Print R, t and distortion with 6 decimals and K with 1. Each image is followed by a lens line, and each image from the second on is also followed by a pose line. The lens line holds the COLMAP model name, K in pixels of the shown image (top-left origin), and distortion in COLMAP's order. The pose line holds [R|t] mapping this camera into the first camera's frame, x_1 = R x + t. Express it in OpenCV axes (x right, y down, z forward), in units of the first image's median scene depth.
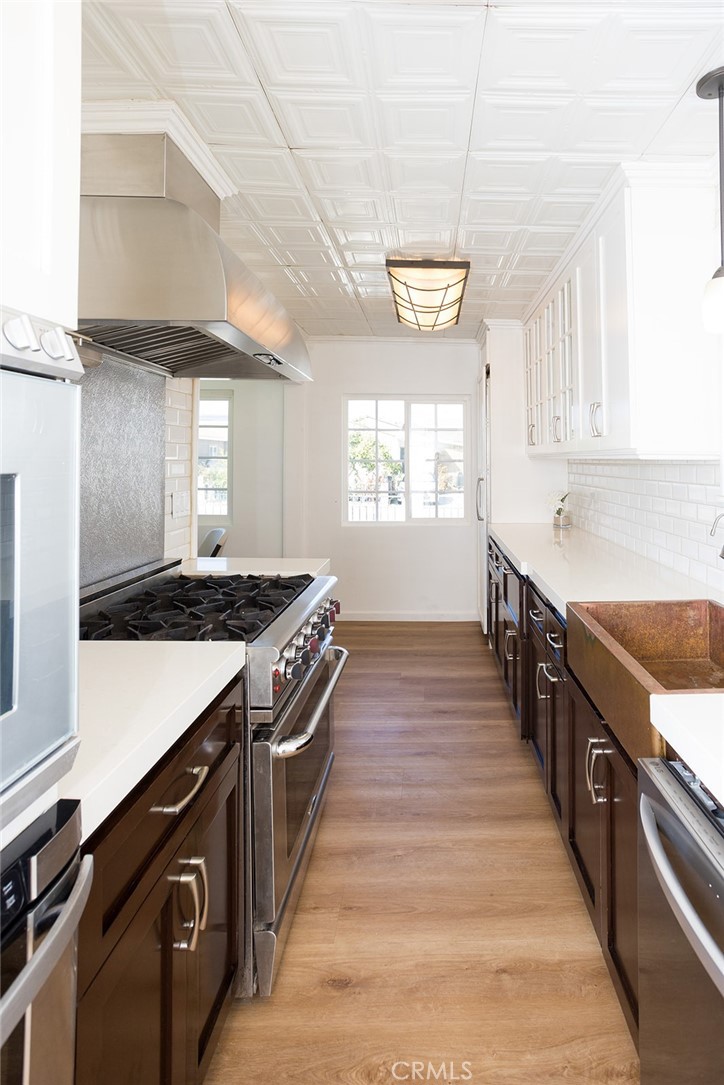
lens RADIAL K [[551.2, 0, 442.9], [0, 551.2, 438.0], [0, 0, 1]] dist [-0.021180, 0.006033]
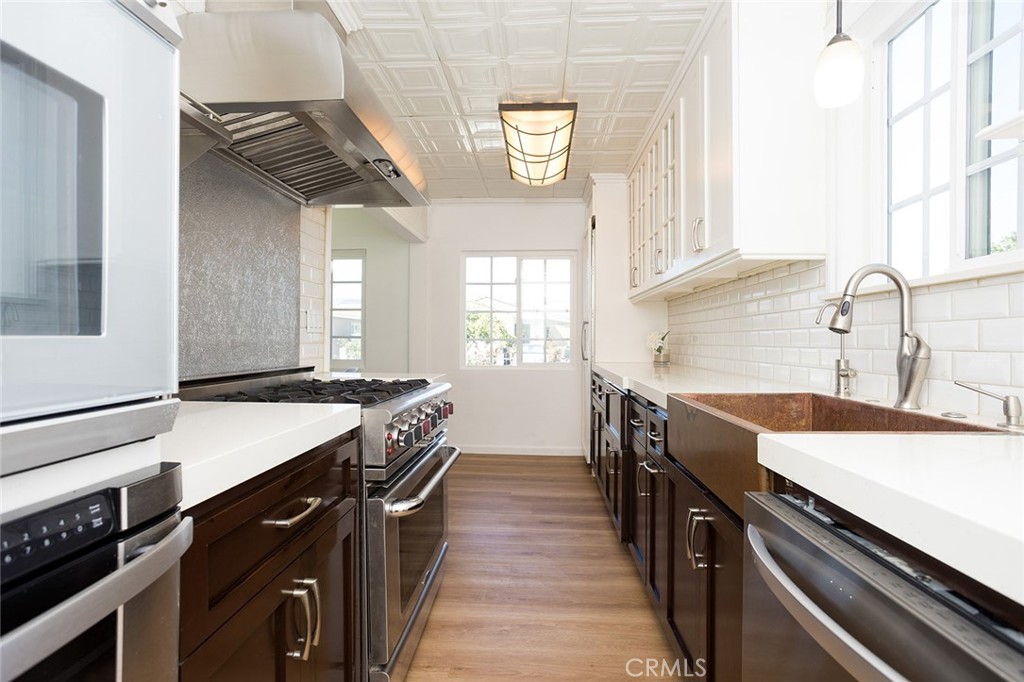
lens RADIAL K [[489.5, 0, 510.1], [0, 489.5, 329.9], [0, 0, 1]] dist [-0.027377, 0.011128]
pose [[0.996254, 0.007914, -0.086110, 0.005946], [-0.005482, 0.999581, 0.028435, 0.125190], [0.086299, -0.027856, 0.995880, 0.052677]]
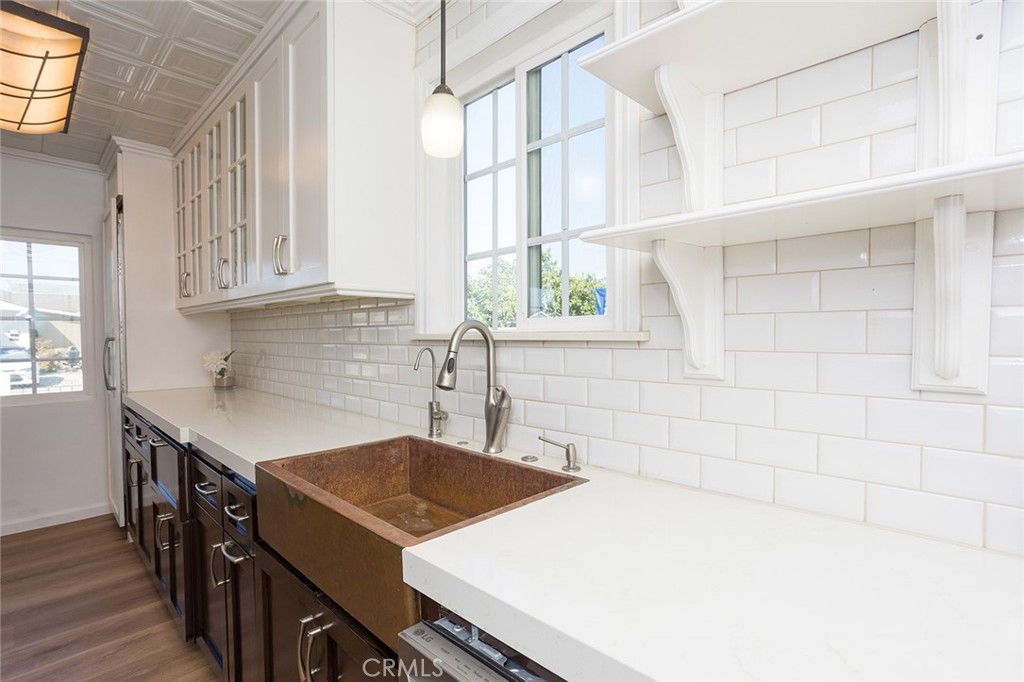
lens RADIAL K [[489.5, 0, 508.0], [0, 489.5, 345.7], [0, 0, 1]] dist [-0.027377, 0.011128]
pose [[0.721112, -0.018971, 0.692559, -0.001750], [-0.027300, 0.998071, 0.055765, 0.059251], [-0.692281, -0.059120, 0.719203, 0.186725]]
